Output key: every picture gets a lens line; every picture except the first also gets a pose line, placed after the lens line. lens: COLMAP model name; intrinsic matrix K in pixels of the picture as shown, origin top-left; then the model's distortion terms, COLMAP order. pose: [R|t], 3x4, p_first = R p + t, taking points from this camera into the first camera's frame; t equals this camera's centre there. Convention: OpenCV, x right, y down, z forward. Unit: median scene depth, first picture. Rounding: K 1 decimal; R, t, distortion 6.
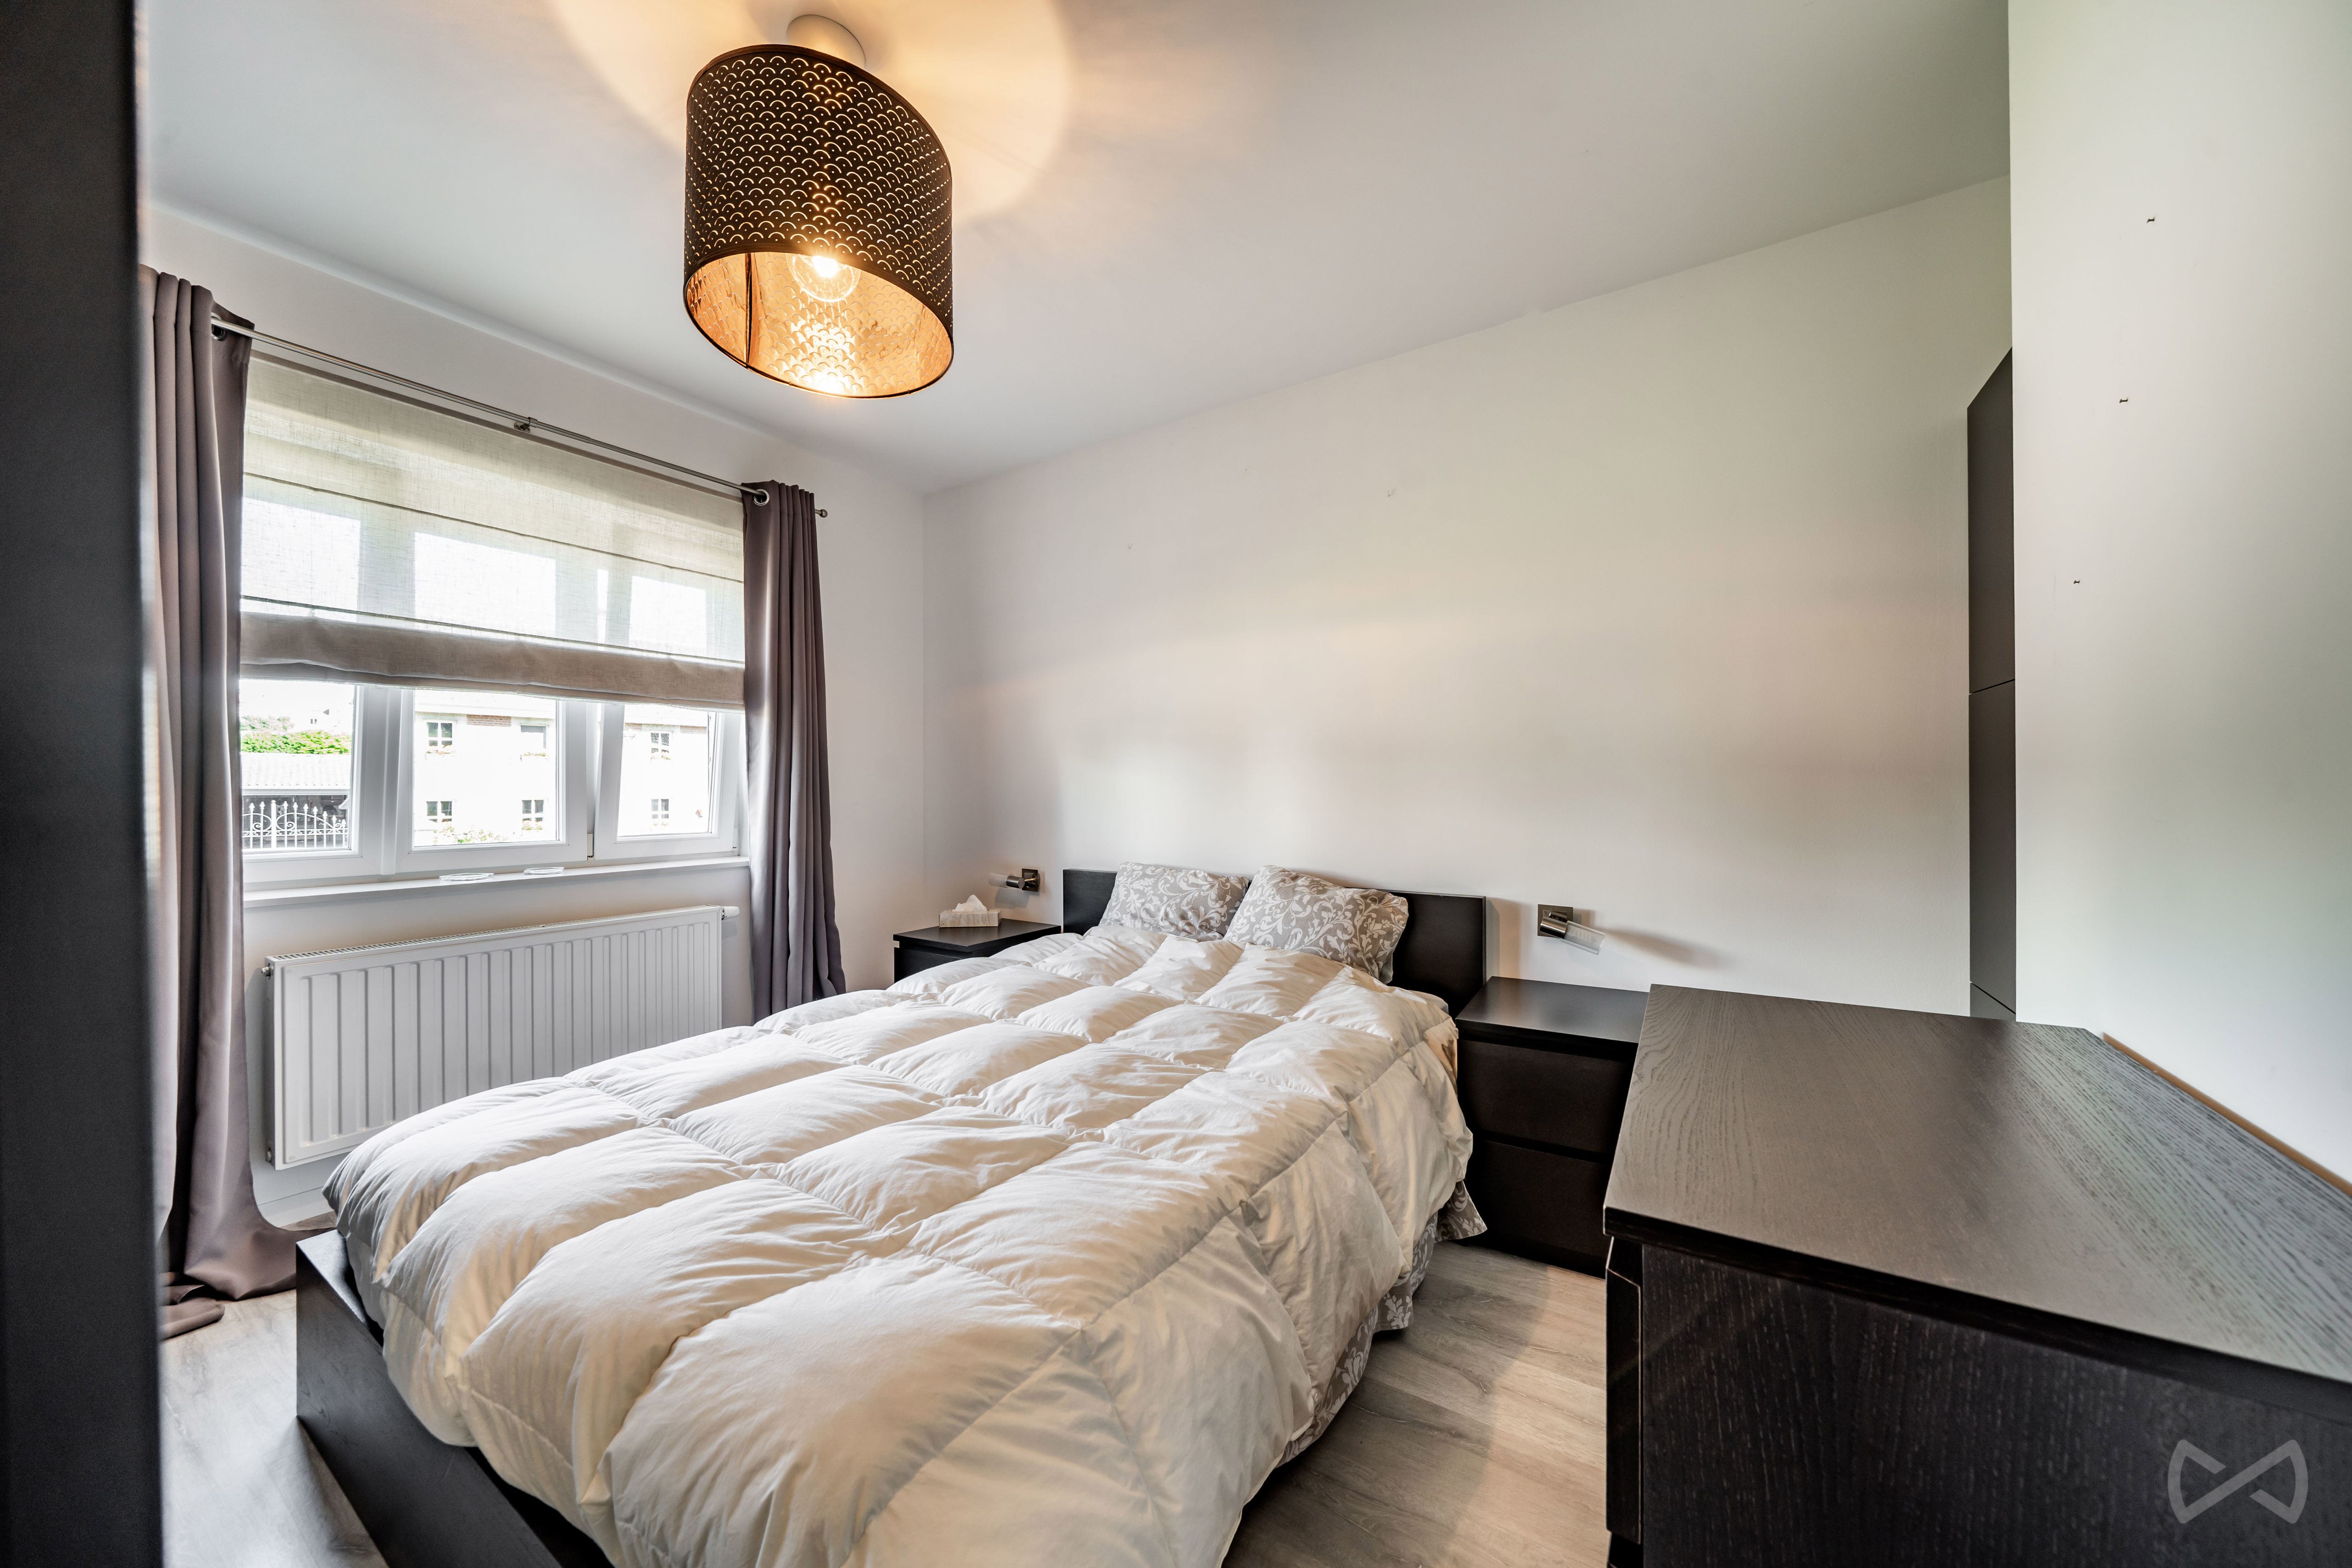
lens RADIAL K [[807.5, 0, 1176.0], [0, 807.5, 784.0], [0, 0, 1]] dist [-0.001235, -0.000116]
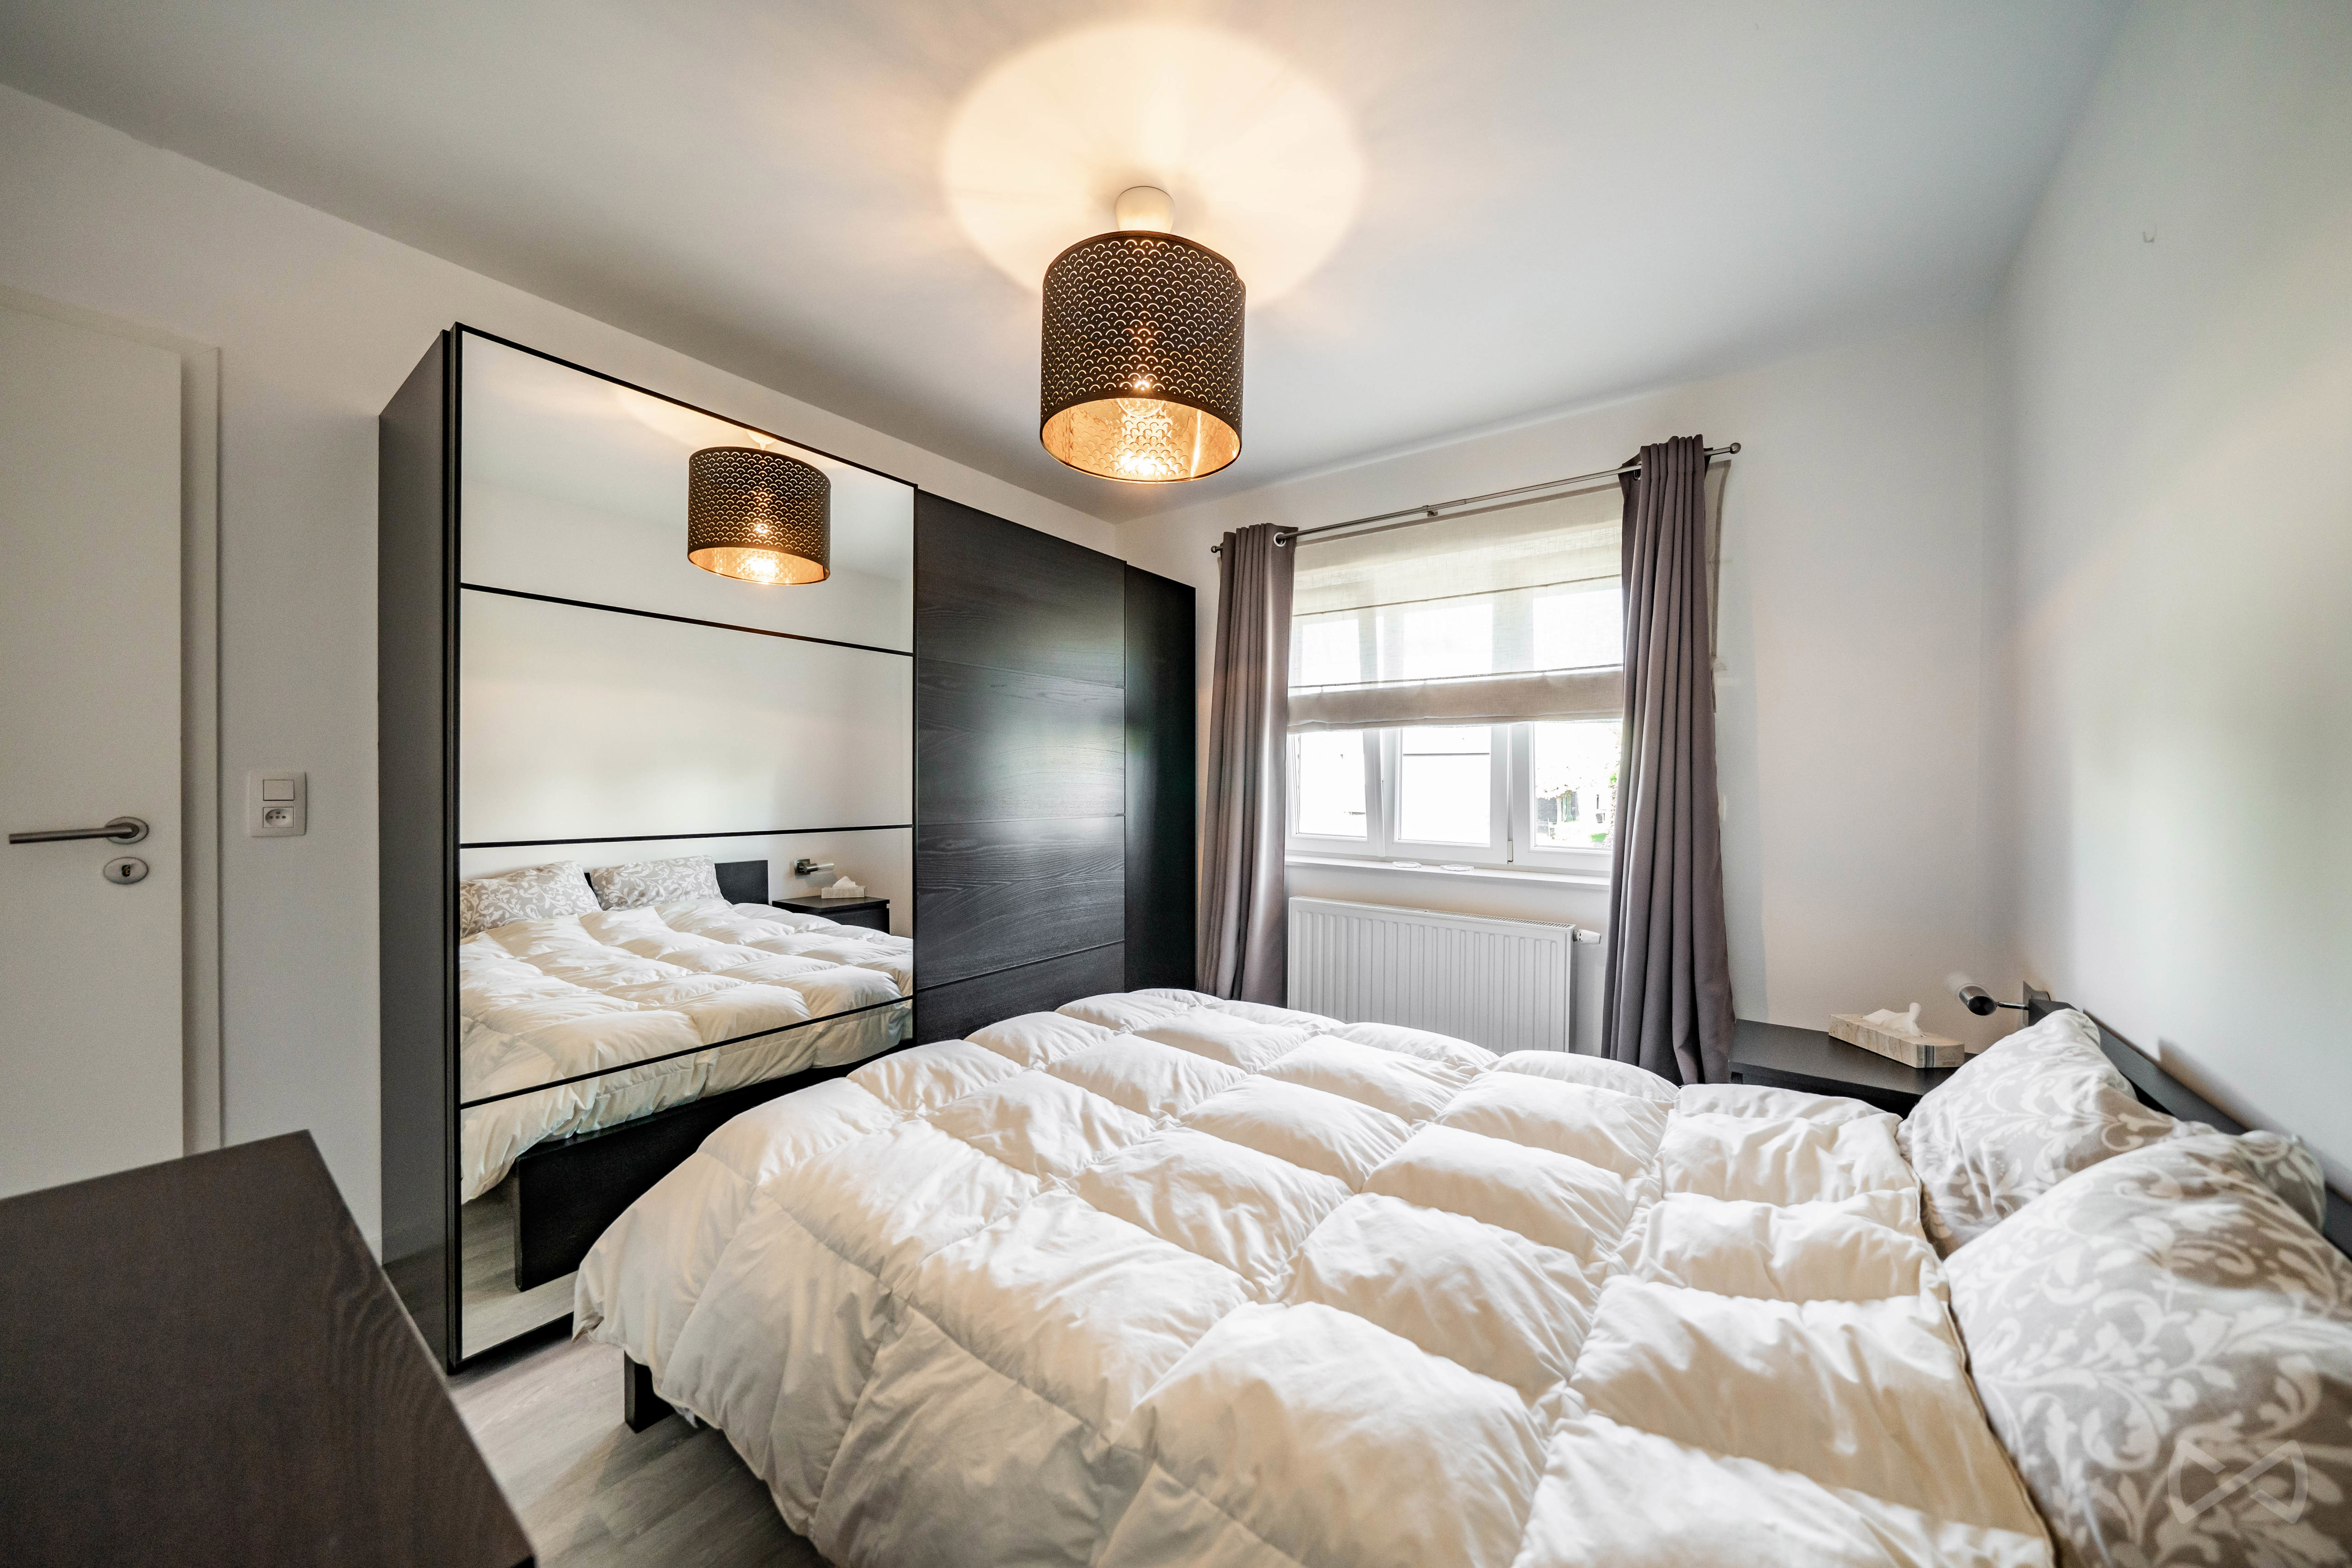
lens RADIAL K [[807.5, 0, 1176.0], [0, 807.5, 784.0], [0, 0, 1]] dist [-0.001235, -0.000116]
pose [[-0.075485, 0.010480, -0.997092, 0.541399], [-0.000976, 0.999944, 0.010584, -0.036673], [0.997146, 0.001772, -0.075470, 0.780945]]
